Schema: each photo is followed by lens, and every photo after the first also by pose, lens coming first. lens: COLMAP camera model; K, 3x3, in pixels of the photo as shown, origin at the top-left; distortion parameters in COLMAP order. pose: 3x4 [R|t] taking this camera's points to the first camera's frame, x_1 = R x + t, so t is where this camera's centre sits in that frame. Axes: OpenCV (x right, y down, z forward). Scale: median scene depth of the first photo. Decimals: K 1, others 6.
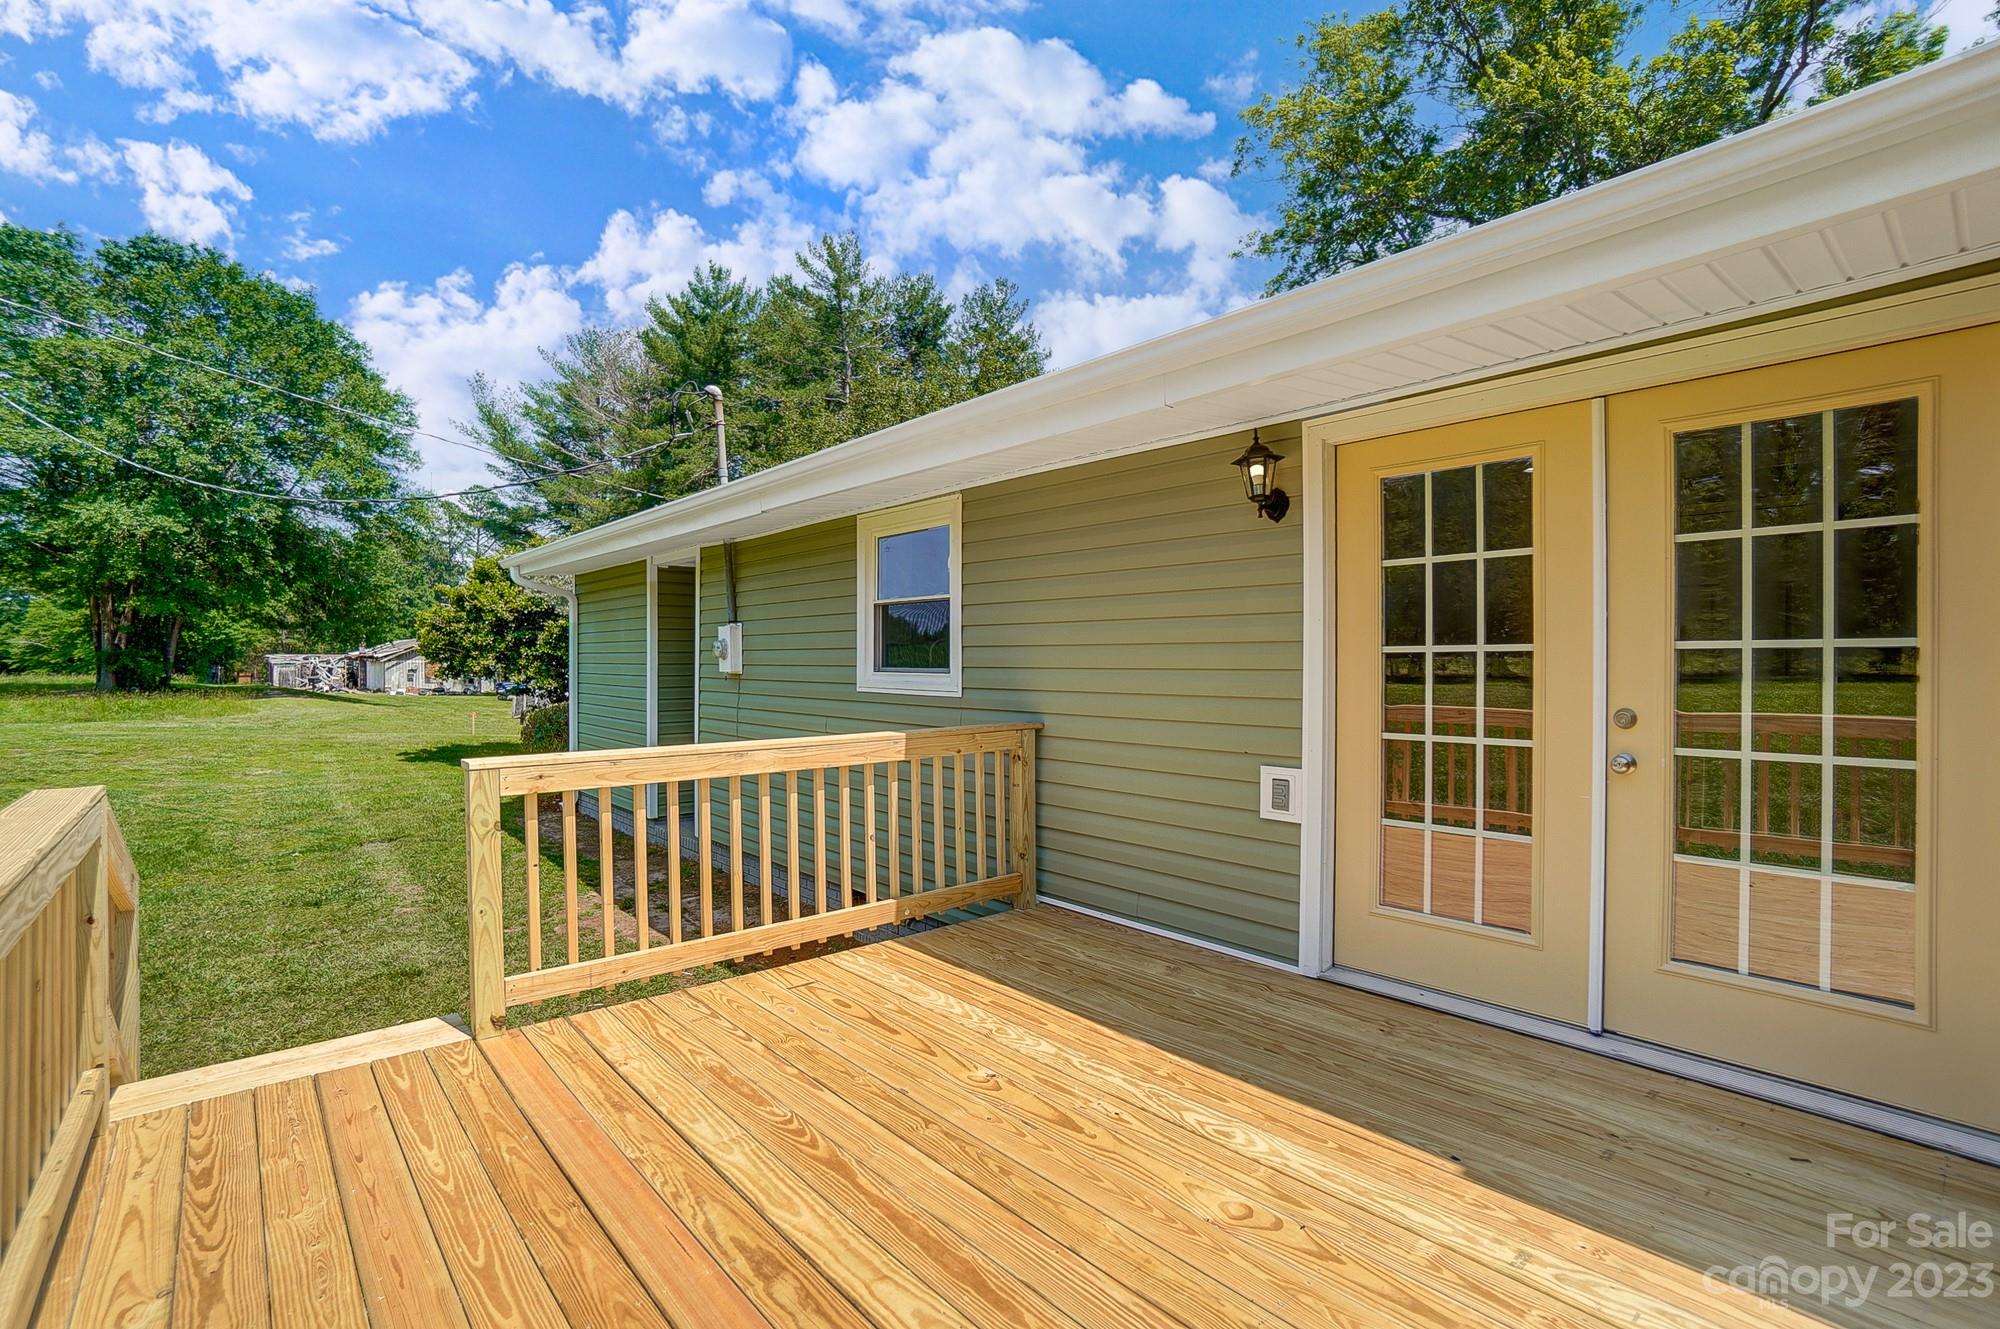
lens RADIAL K [[892.8, 0, 998.4], [0, 892.8, 665.7], [0, 0, 1]] dist [-0.069676, 0.026049]
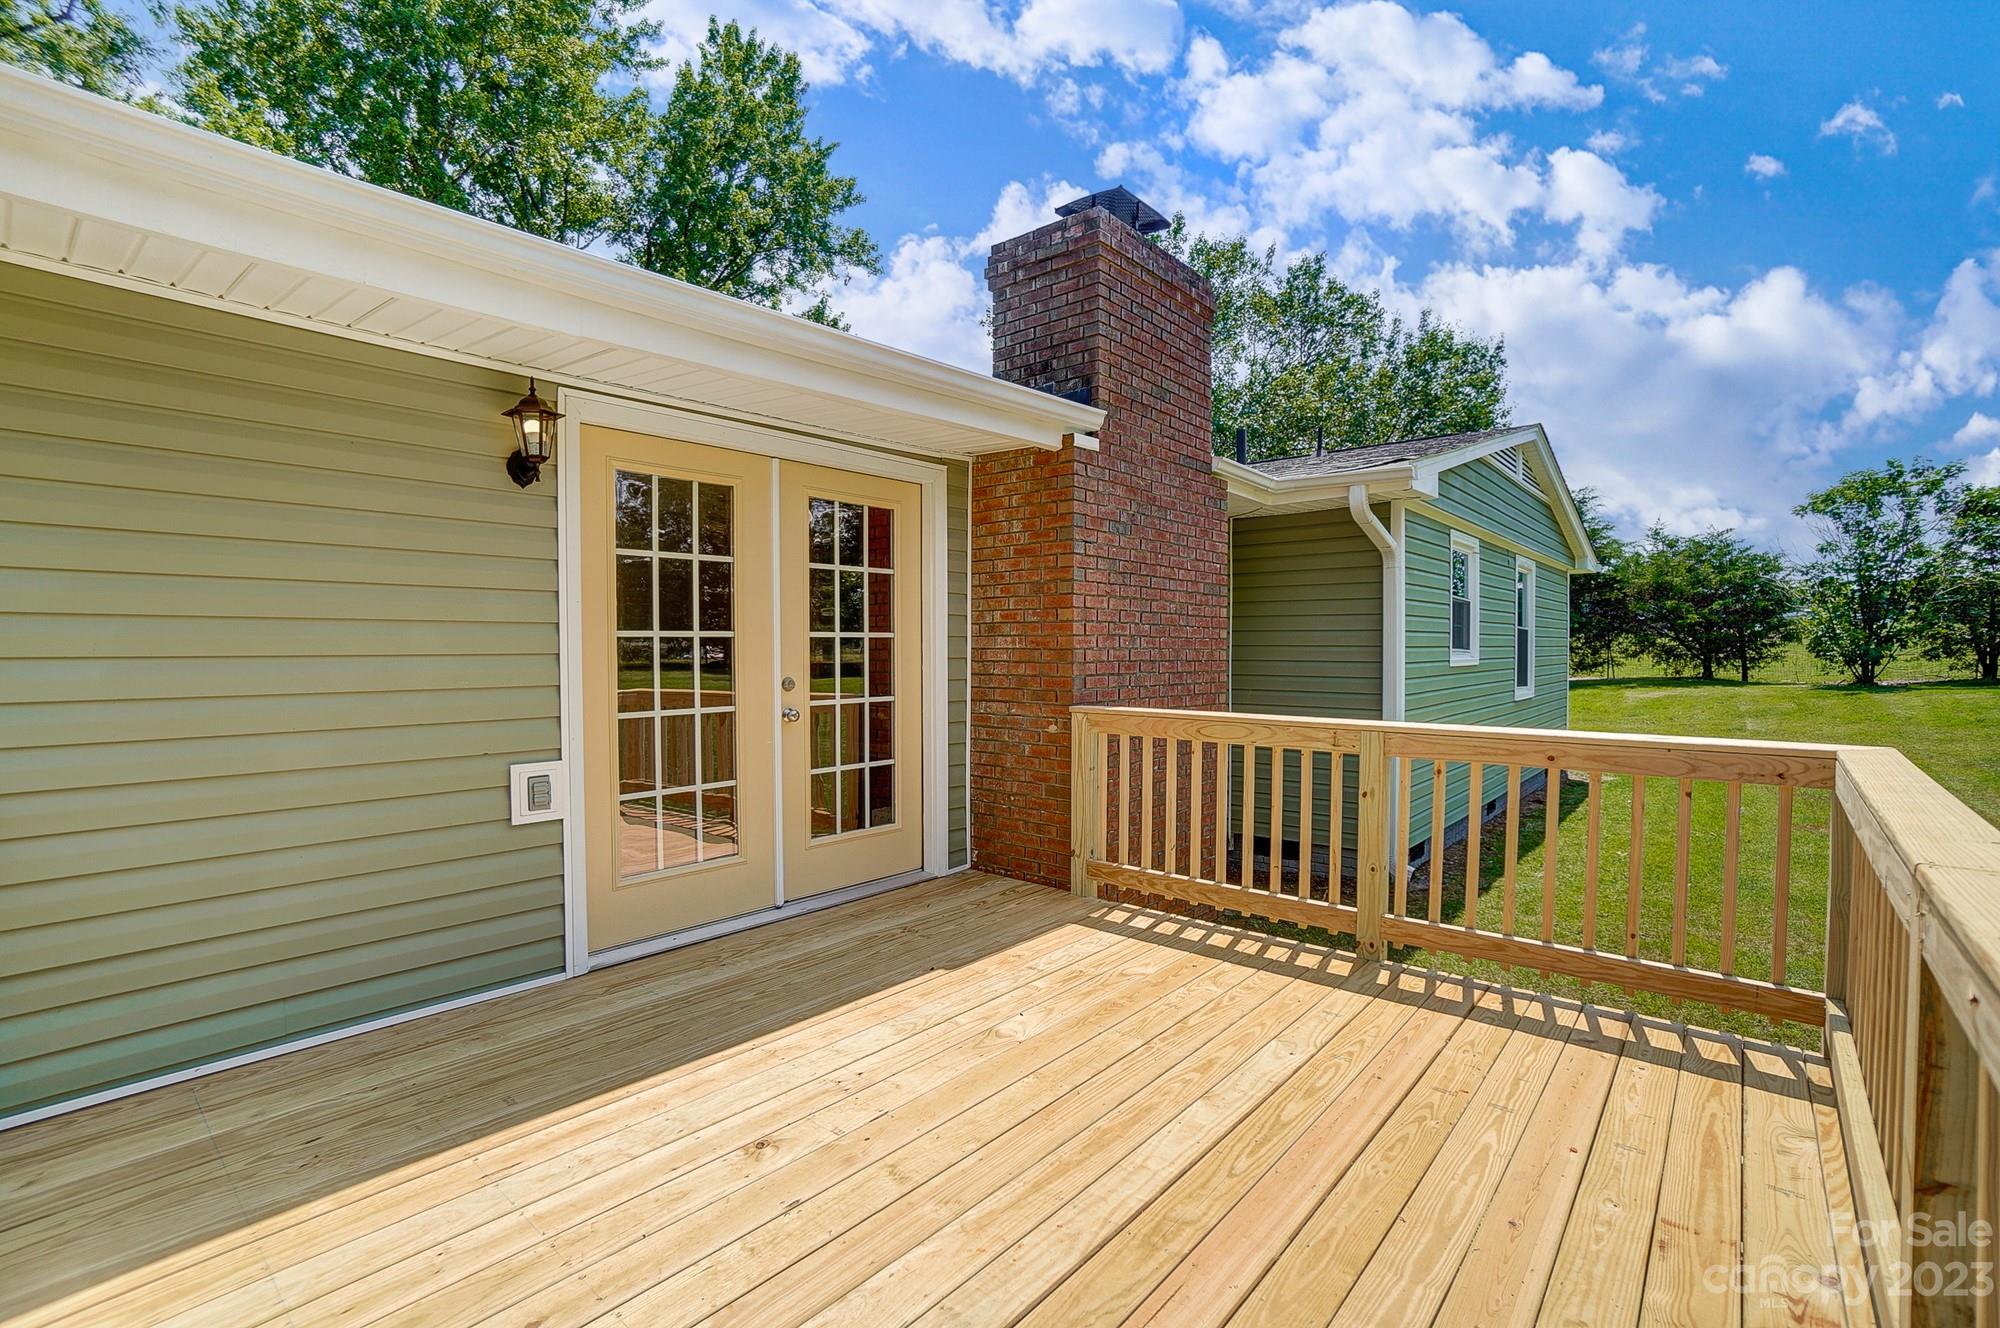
lens RADIAL K [[892.8, 0, 998.4], [0, 892.8, 665.2], [0, 0, 1]] dist [-0.069676, 0.026049]
pose [[-0.123190, -0.015174, 0.992267, -0.634742], [0.012589, 0.999779, 0.016852, 0.007058], [-0.992303, 0.014567, -0.122972, 0.661034]]
